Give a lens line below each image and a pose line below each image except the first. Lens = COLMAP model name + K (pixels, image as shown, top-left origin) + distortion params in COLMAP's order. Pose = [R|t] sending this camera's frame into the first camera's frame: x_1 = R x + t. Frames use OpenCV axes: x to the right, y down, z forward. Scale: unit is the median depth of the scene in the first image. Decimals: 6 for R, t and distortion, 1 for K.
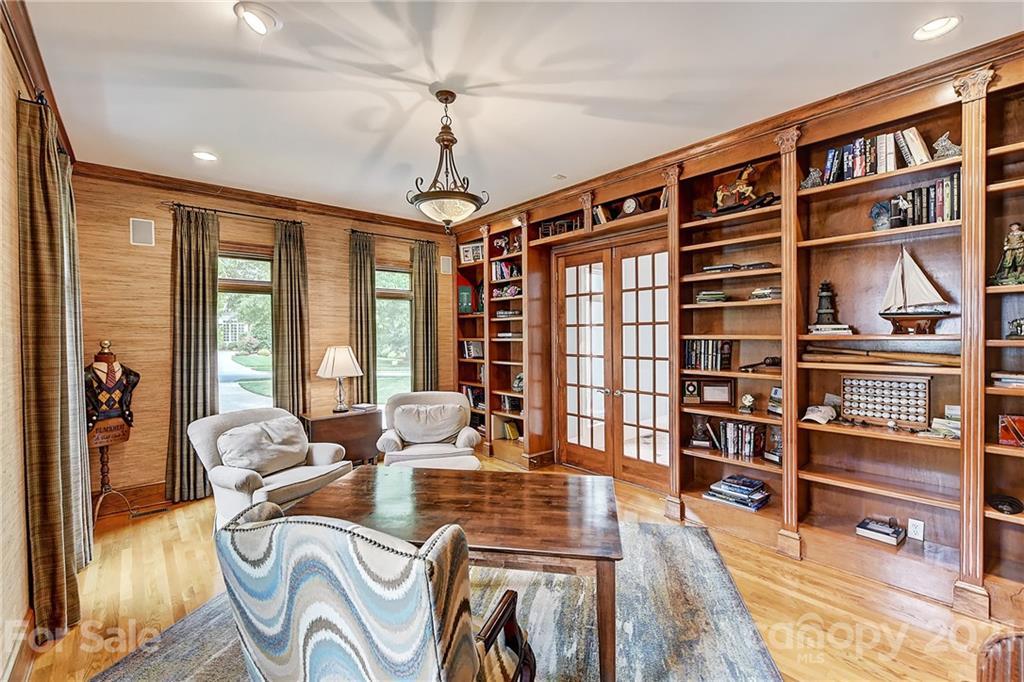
lens RADIAL K [[447.5, 0, 509.8], [0, 447.5, 336.3], [0, 0, 1]] dist [0.000639, -0.000037]
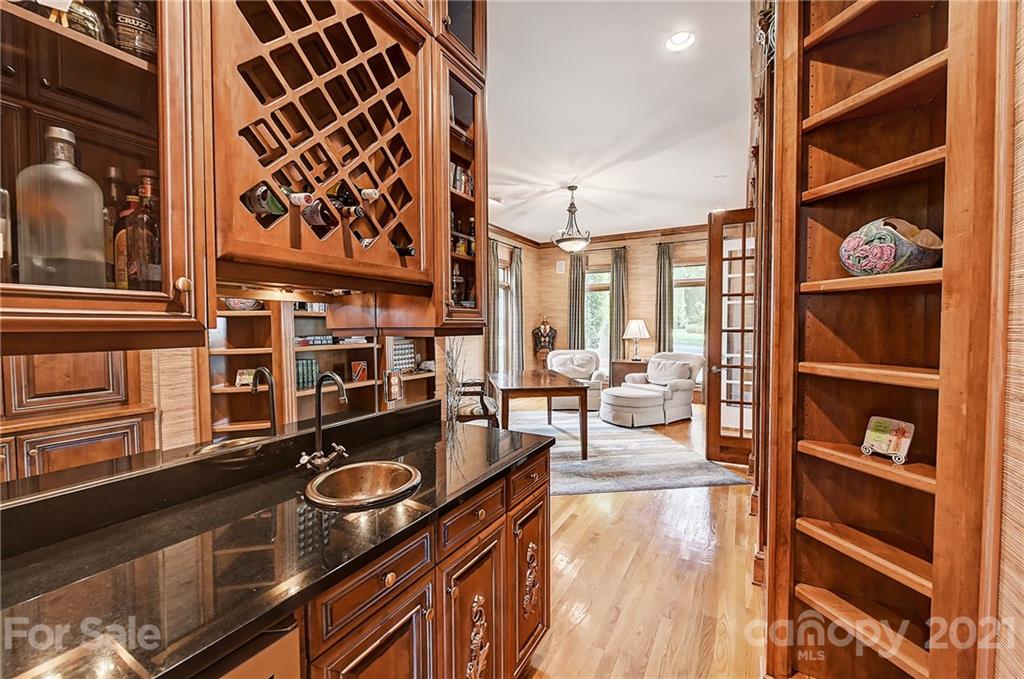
lens RADIAL K [[402.2, 0, 515.3], [0, 402.2, 334.7], [0, 0, 1]] dist [0.059948, -0.000021]
pose [[0.337522, 0.034513, -0.940685, 1.000598], [-0.004655, 0.999377, 0.034997, 0.031321], [0.941306, -0.007434, 0.337472, 0.109360]]
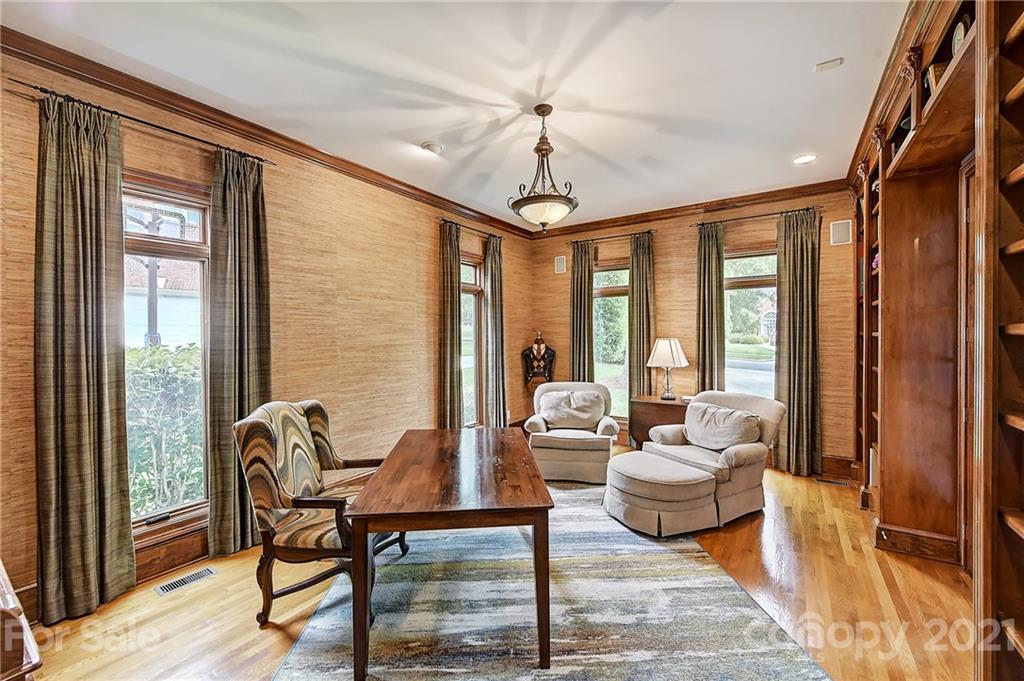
lens RADIAL K [[404.2, 0, 510.8], [0, 404.2, 336.0], [0, 0, 1]] dist [0.008039, -0.004866]
pose [[0.252537, 0.017002, -0.967438, 0.546264], [0.000694, 0.999842, 0.017753, -0.002022], [0.967587, -0.005155, 0.252486, 0.459111]]
